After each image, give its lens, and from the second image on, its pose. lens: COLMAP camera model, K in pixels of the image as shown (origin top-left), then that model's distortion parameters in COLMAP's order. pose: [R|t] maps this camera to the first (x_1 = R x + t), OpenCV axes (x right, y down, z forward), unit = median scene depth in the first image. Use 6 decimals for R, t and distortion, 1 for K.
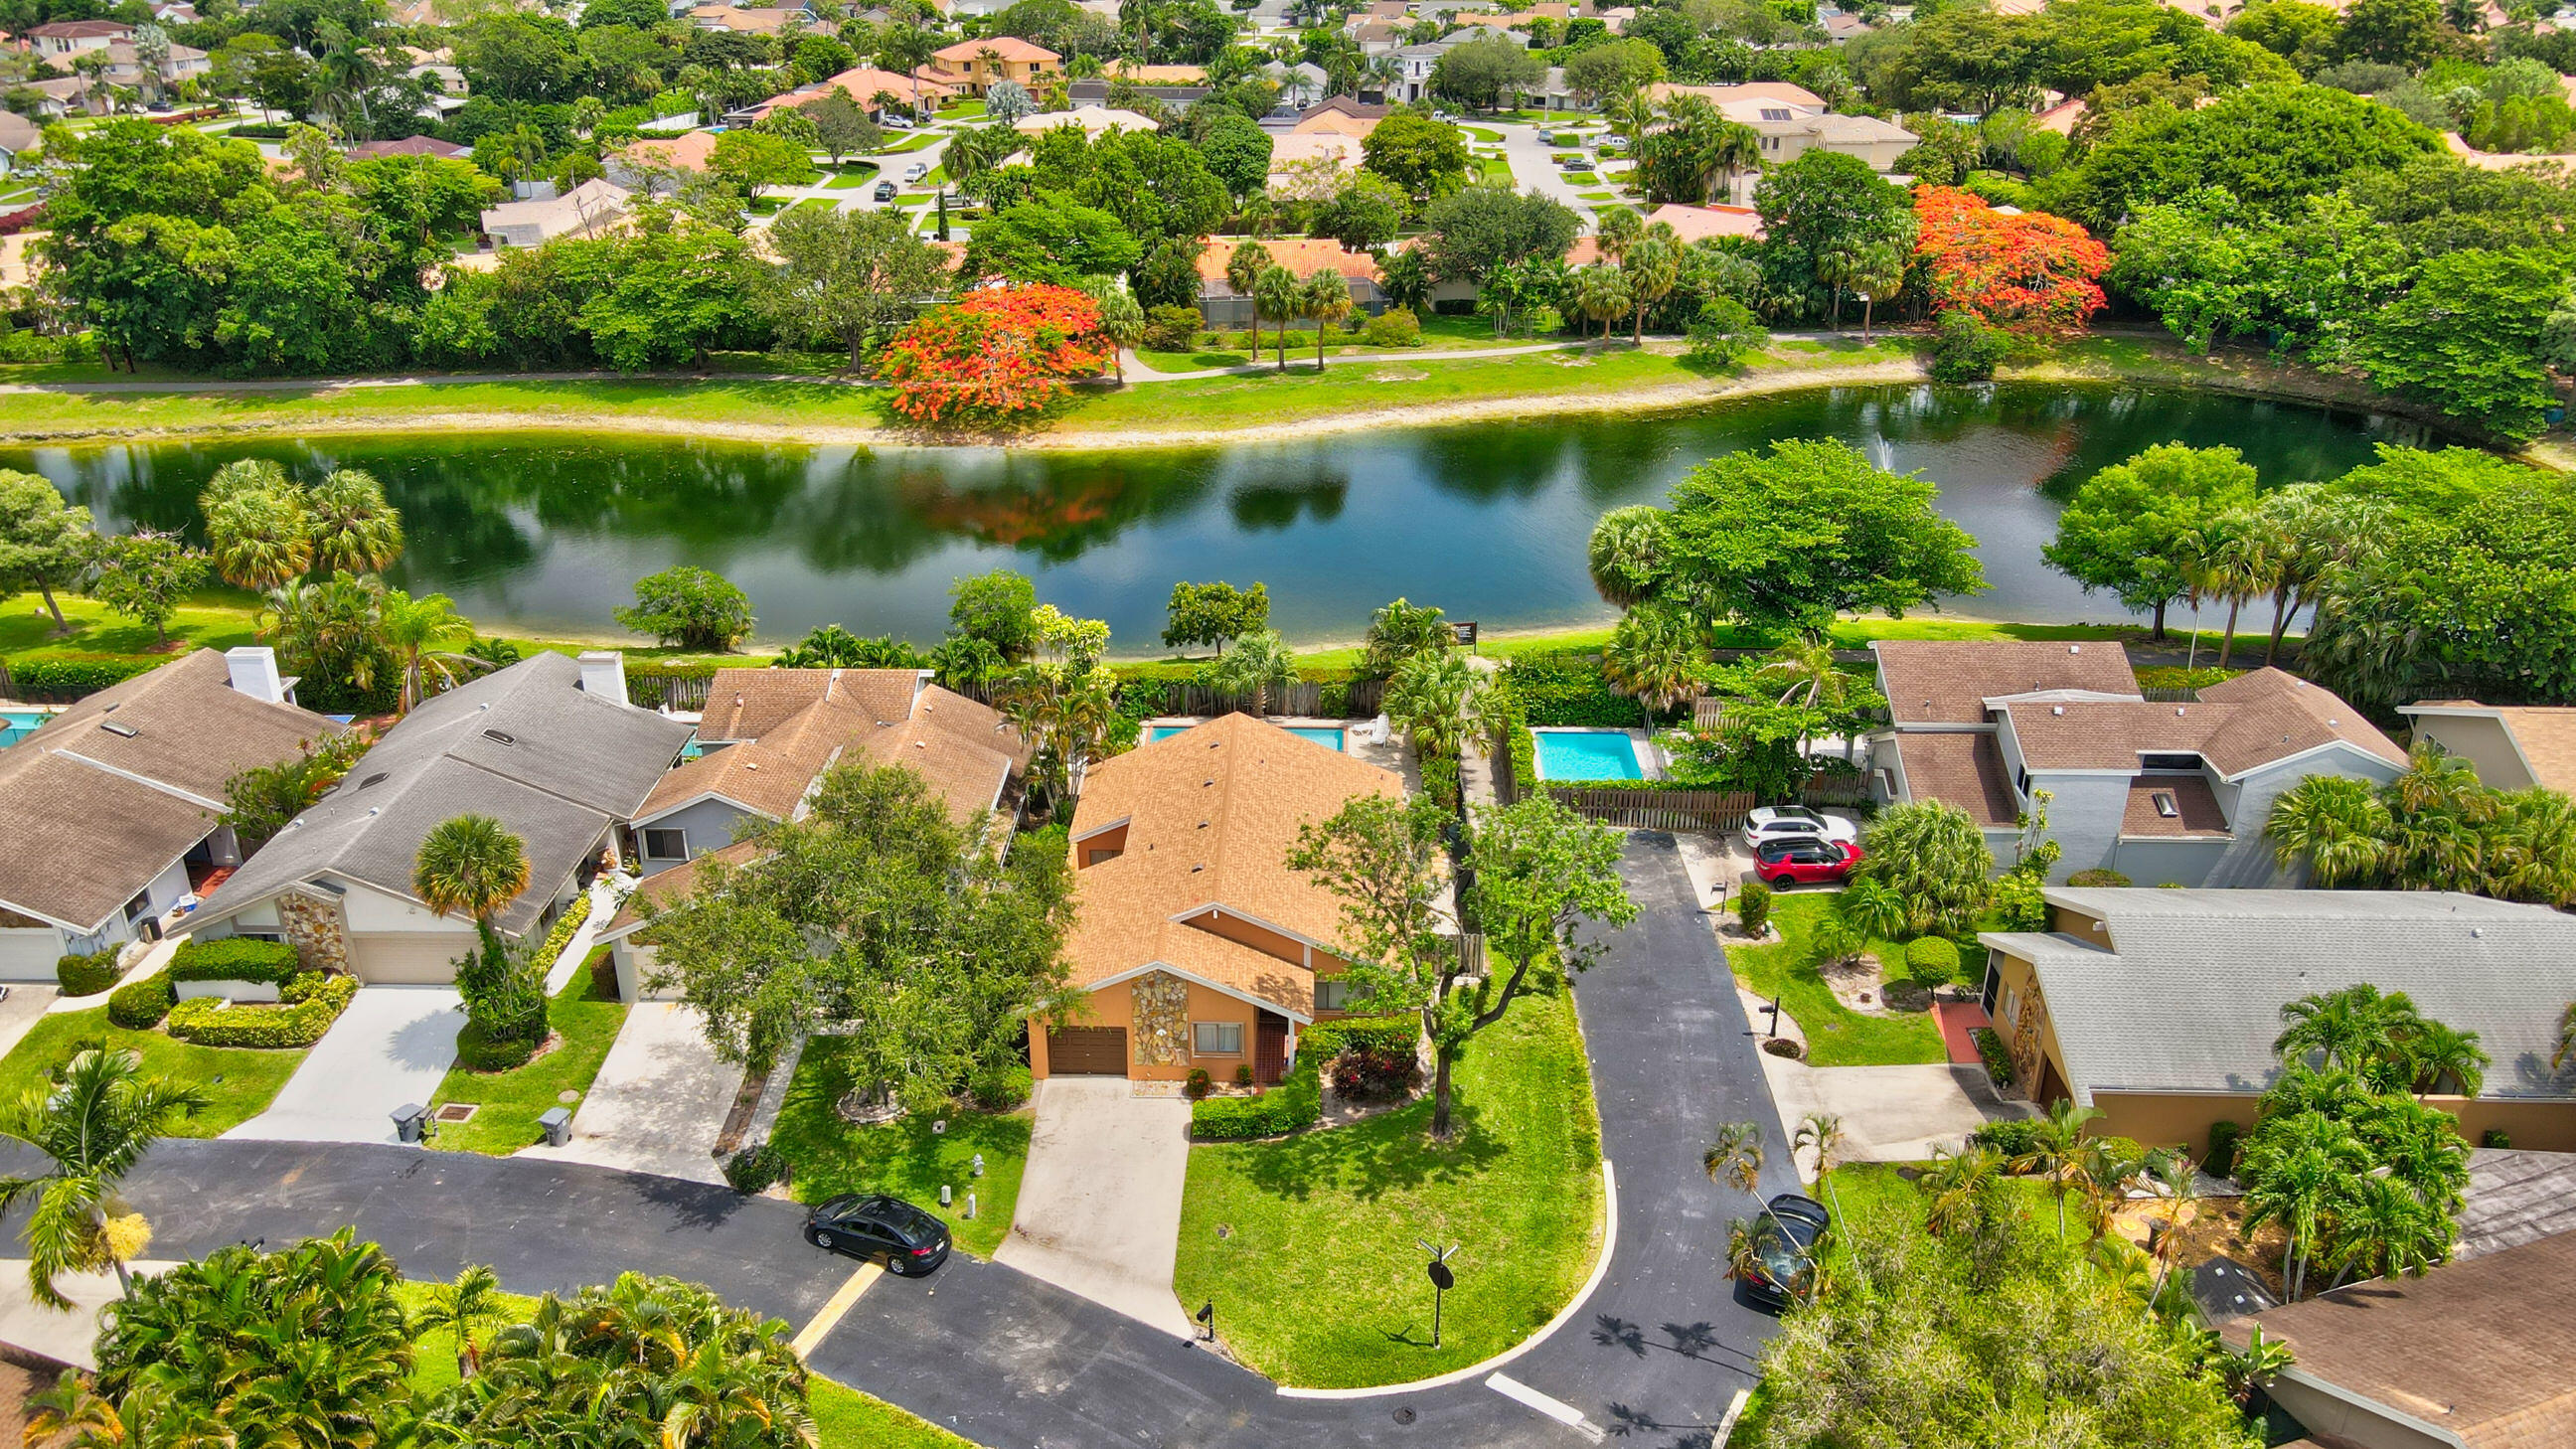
lens RADIAL K [[1869.5, 0, 1288.0], [0, 1869.5, 724.5], [0, 0, 1]] dist [-0.019868, 0.052880]
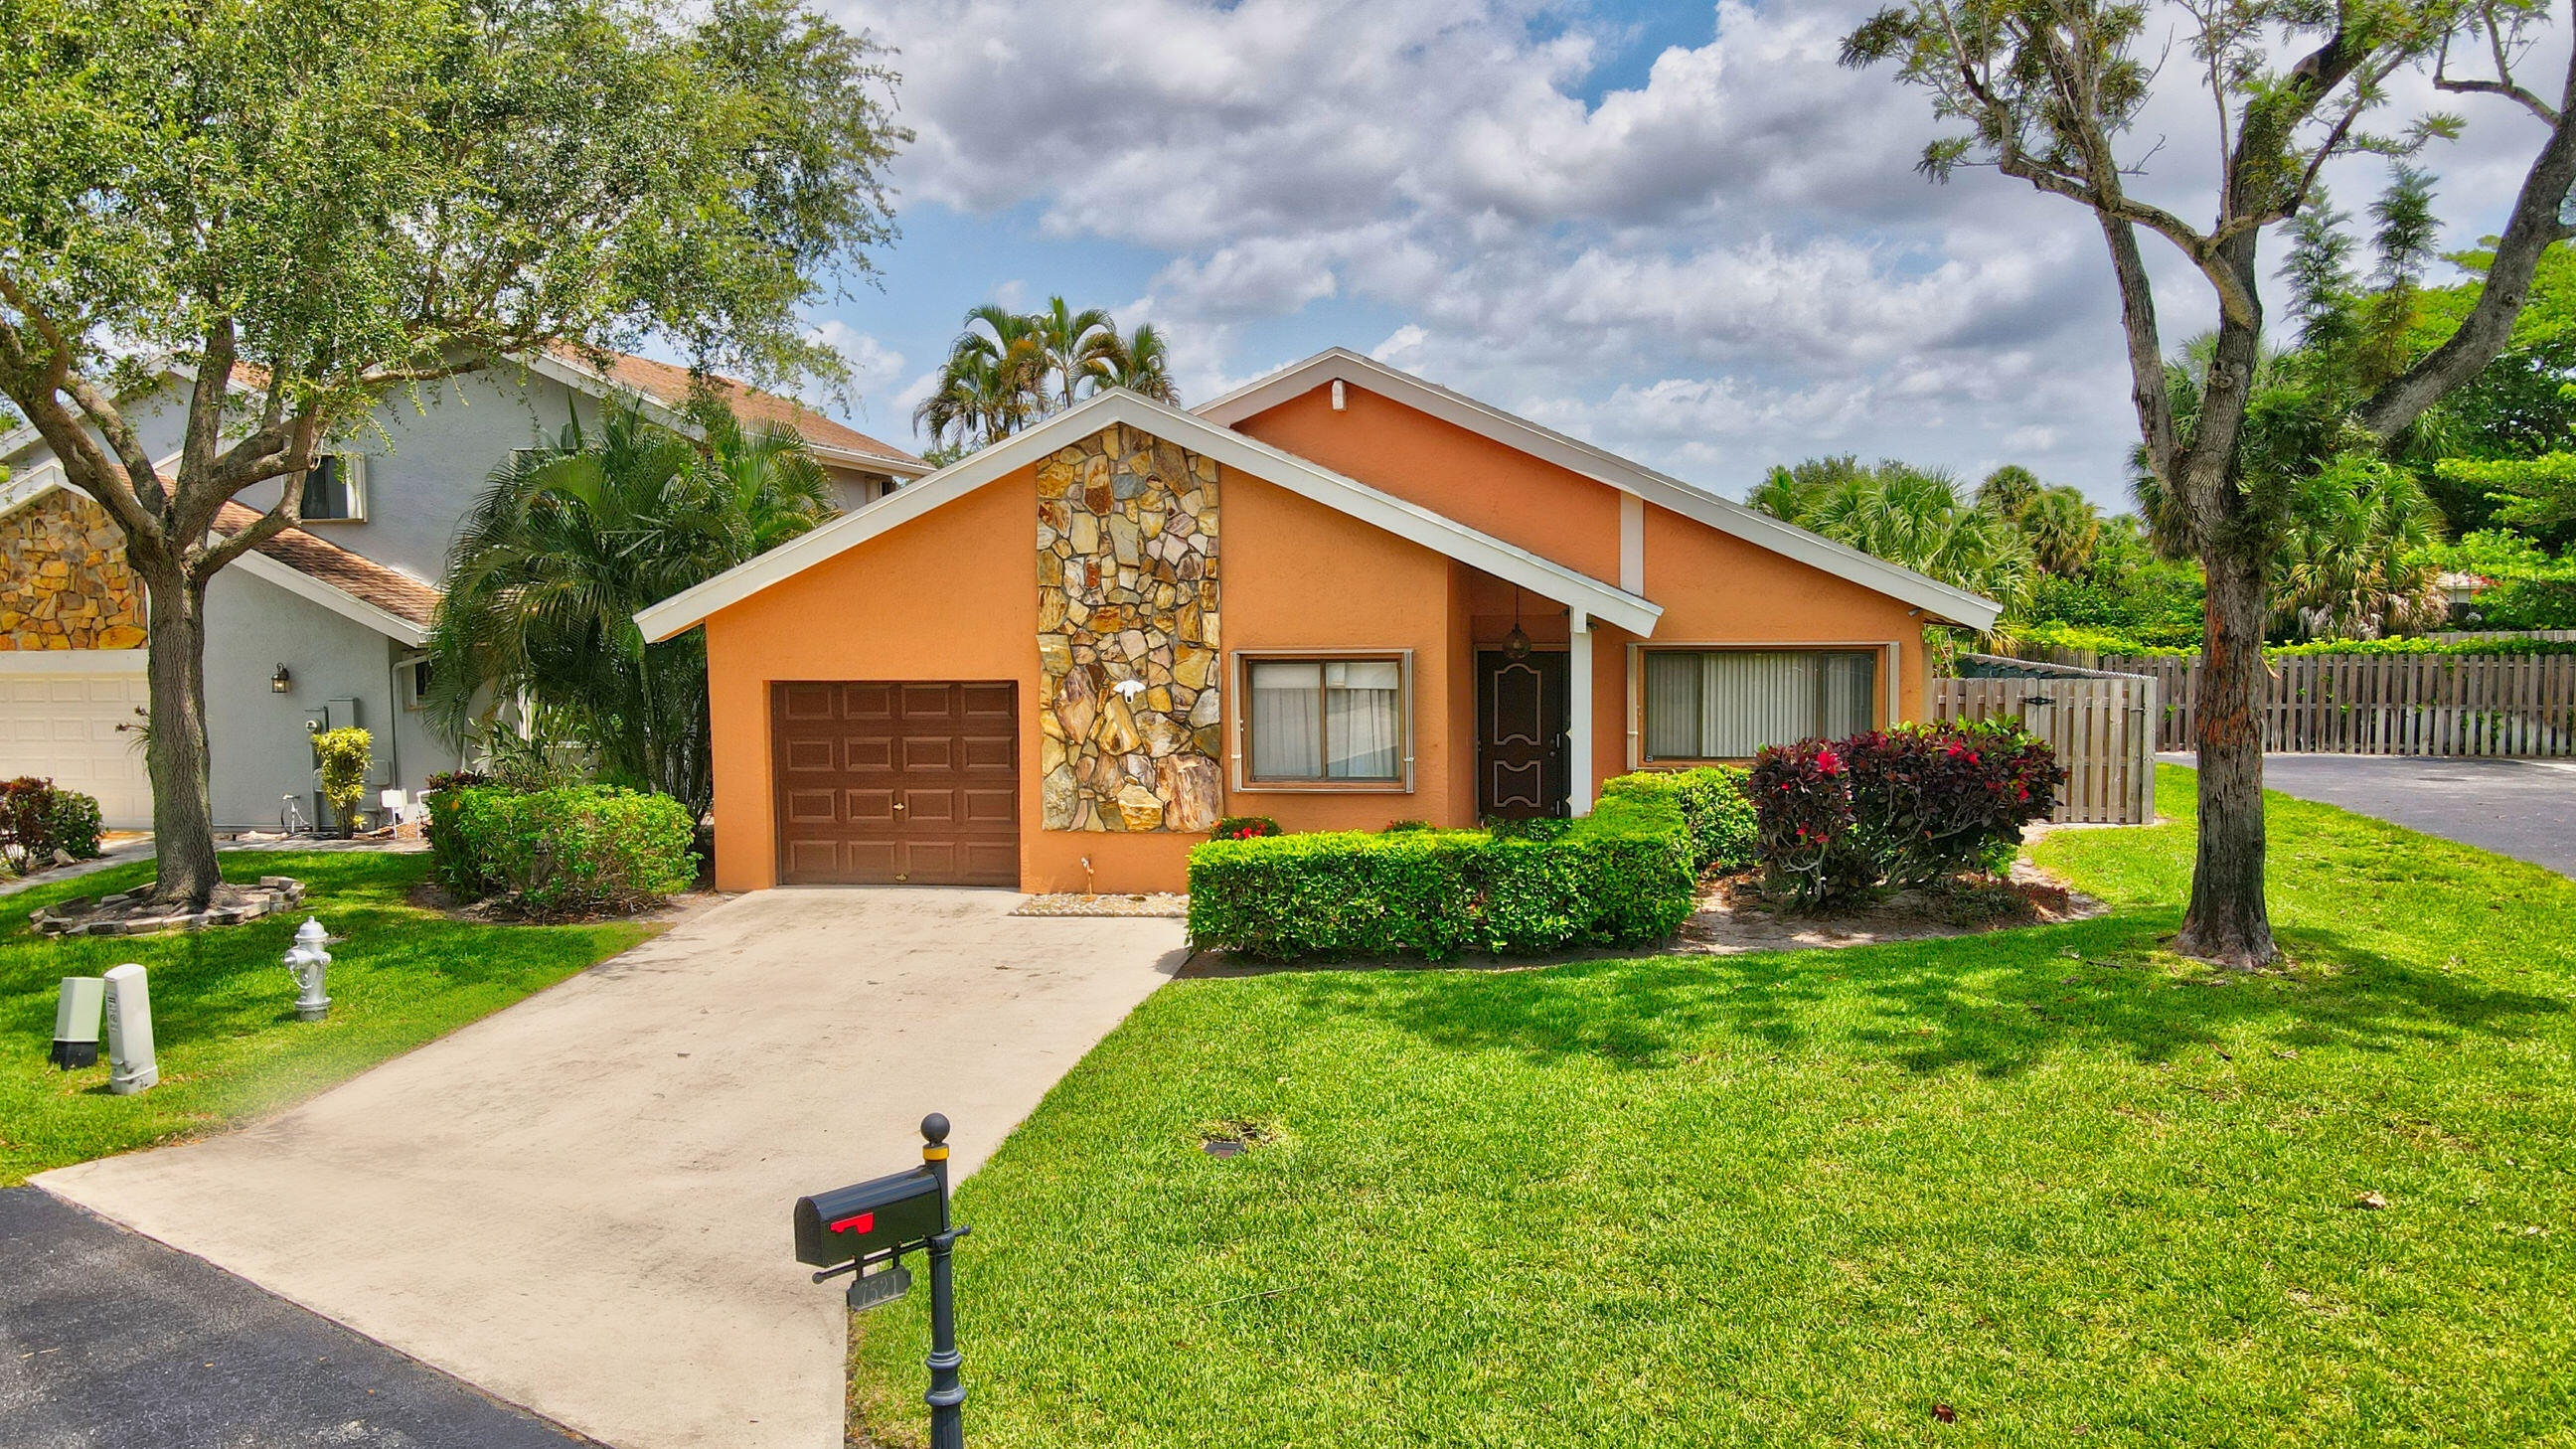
lens RADIAL K [[1869.5, 0, 1288.0], [0, 1869.5, 724.5], [0, 0, 1]] dist [-0.019868, 0.052880]
pose [[0.988870, -0.000459, -0.148783, 0.000154], [-0.052768, 0.933907, -0.353601, 0.114819], [0.139112, 0.357516, 0.923488, 0.309697]]
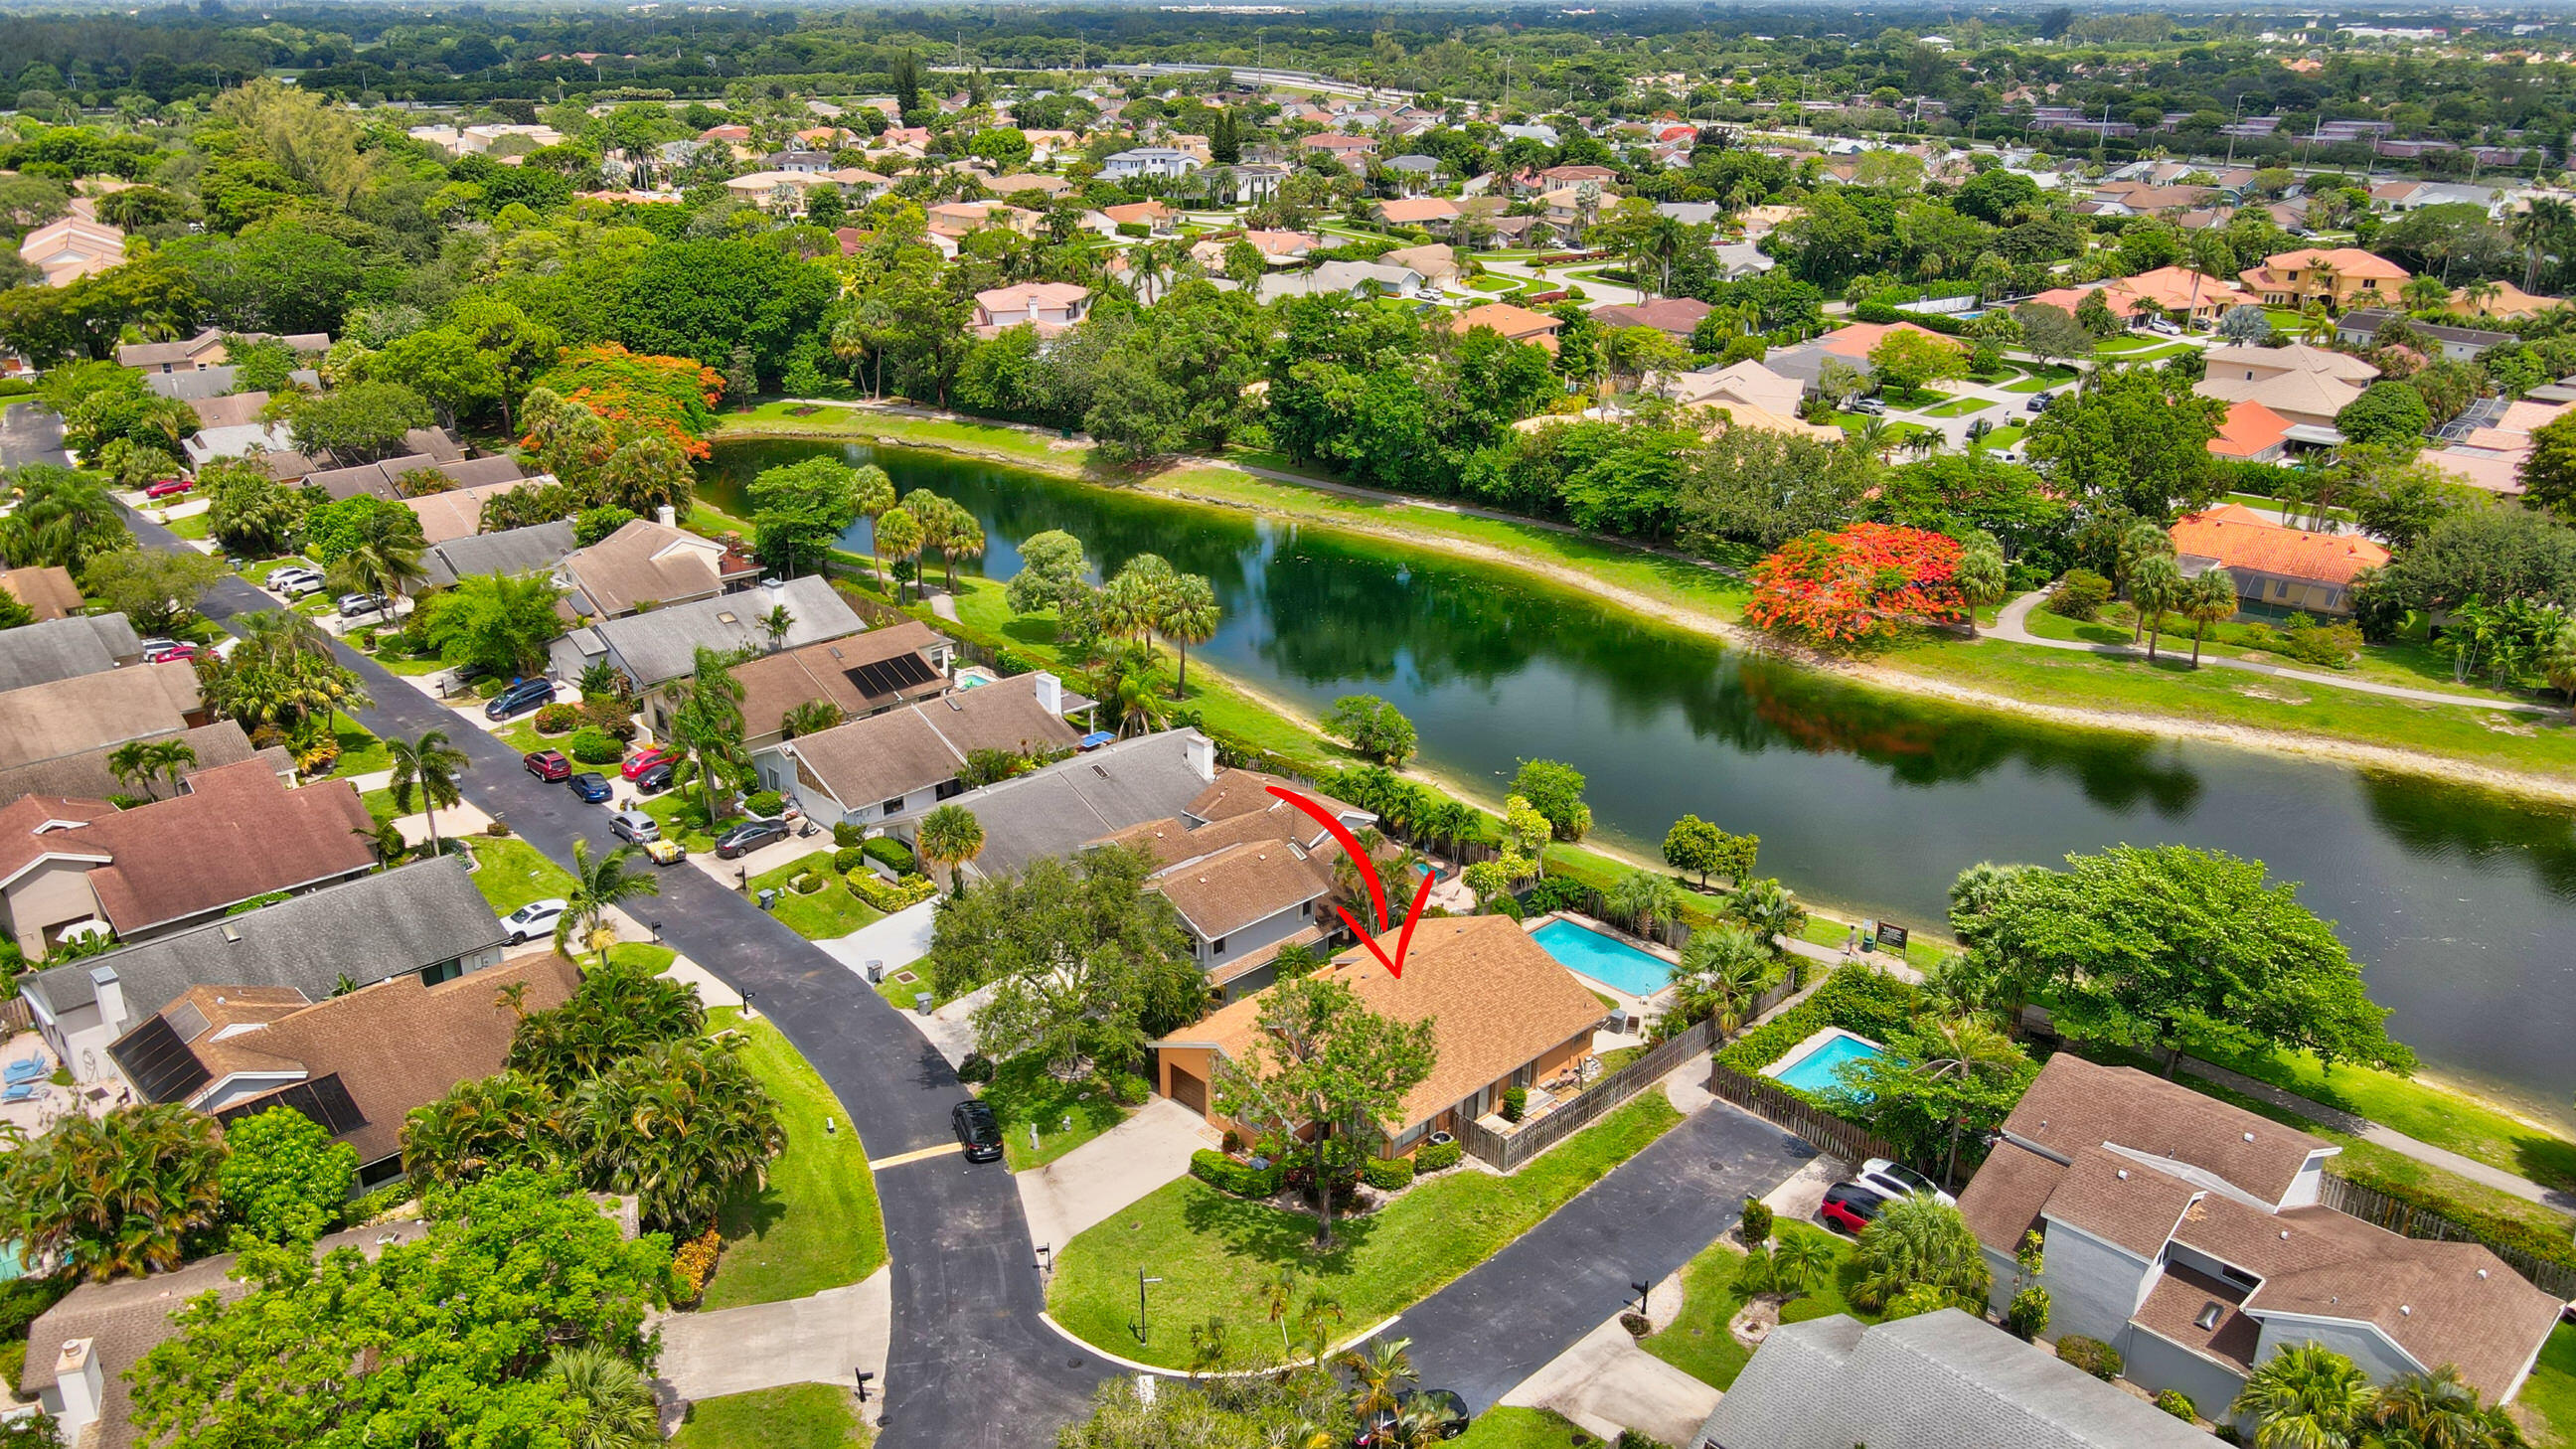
lens RADIAL K [[1869.5, 0, 1288.0], [0, 1869.5, 724.5], [0, 0, 1]] dist [-0.019868, 0.052880]
pose [[0.723877, 0.254843, -0.641137, 0.324084], [-0.294843, 0.954415, 0.046473, -0.072653], [0.623754, 0.155394, 0.766018, -0.029152]]
